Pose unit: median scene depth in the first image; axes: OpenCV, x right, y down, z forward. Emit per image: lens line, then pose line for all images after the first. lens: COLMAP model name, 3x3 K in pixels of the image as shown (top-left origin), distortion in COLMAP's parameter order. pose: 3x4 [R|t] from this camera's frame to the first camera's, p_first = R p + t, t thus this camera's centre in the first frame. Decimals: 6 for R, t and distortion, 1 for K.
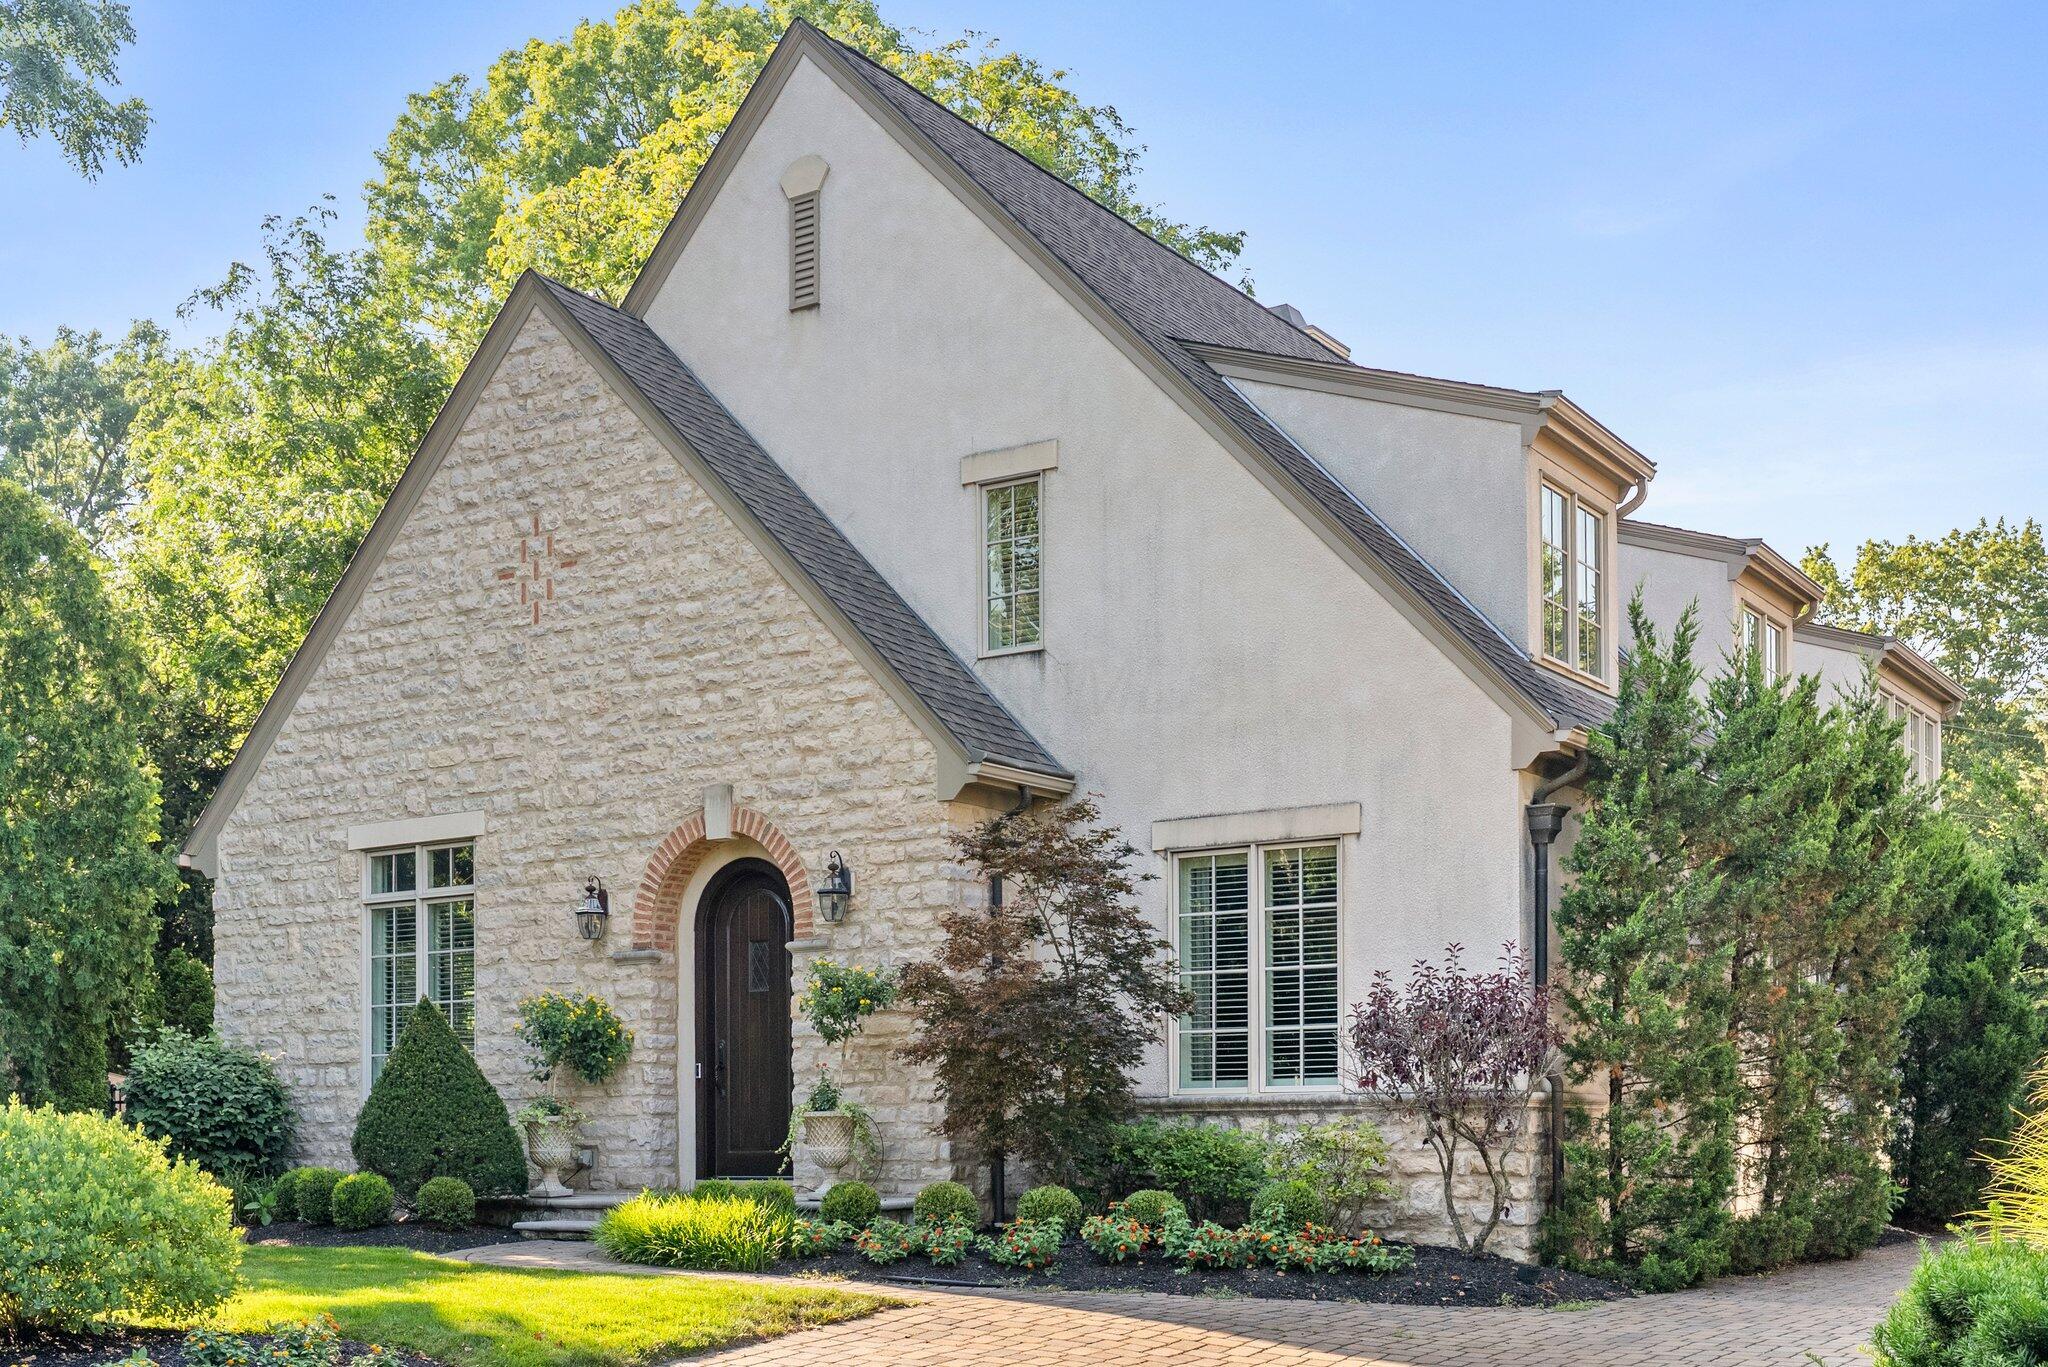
lens RADIAL K [[2522.9, 0, 985.2], [0, 2522.9, 1222.5], [0, 0, 1]] dist [-0.006977, 0.025146]
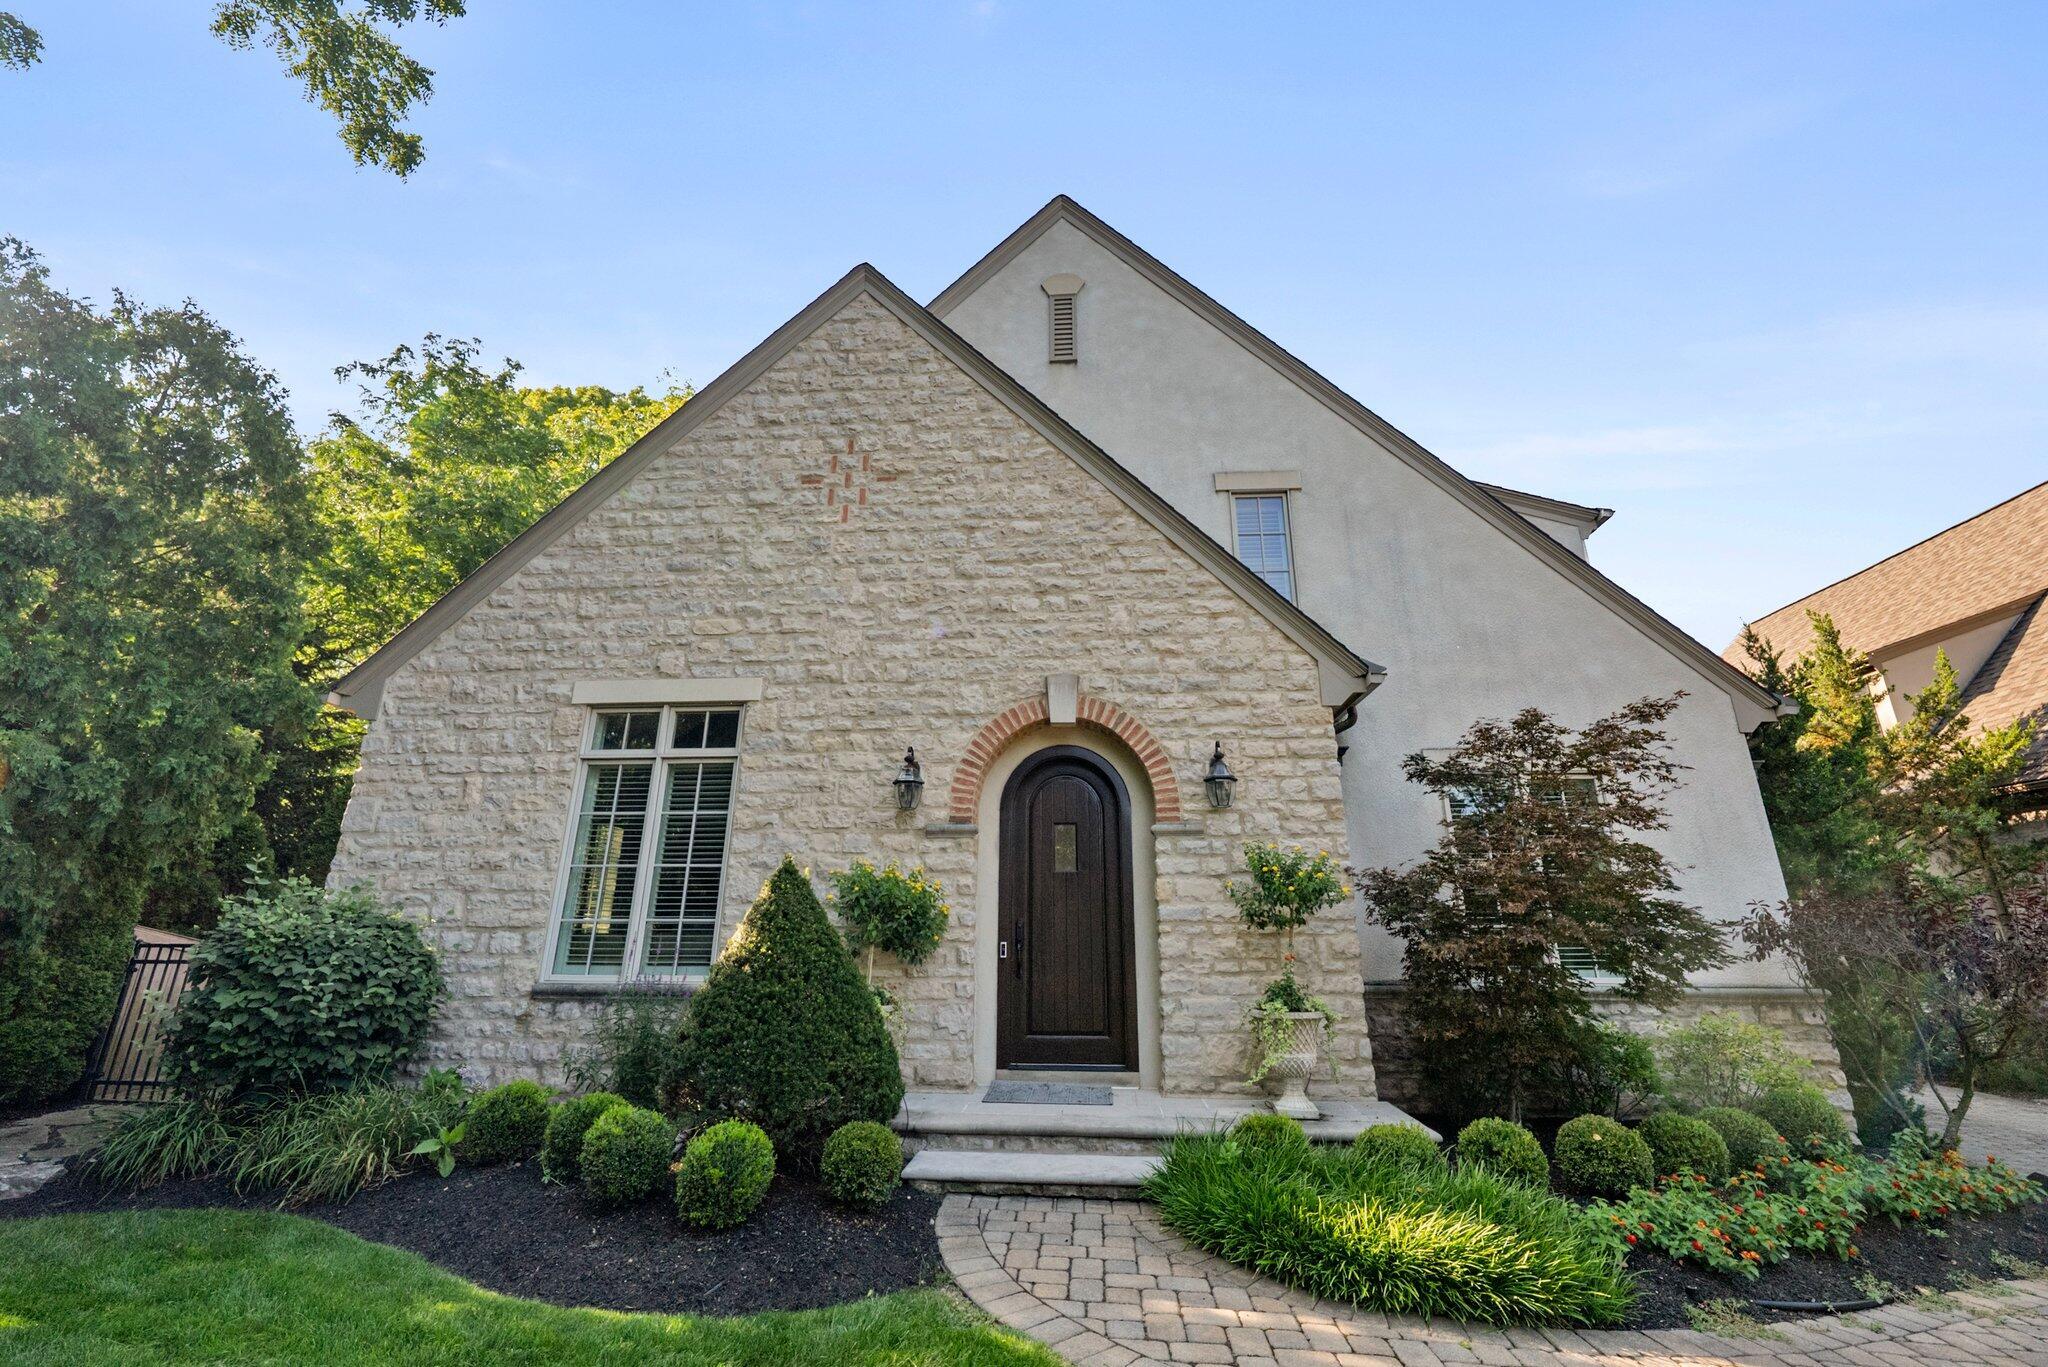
lens RADIAL K [[845.3, 0, 1022.6], [0, 845.3, 671.2], [0, 0, 1]] dist [-0.002950, -0.000304]
pose [[0.858784, 0.165882, 0.484741, -0.288807], [0.004033, 0.943916, -0.330161, -0.054206], [-0.512322, 0.285492, 0.809951, 0.698608]]
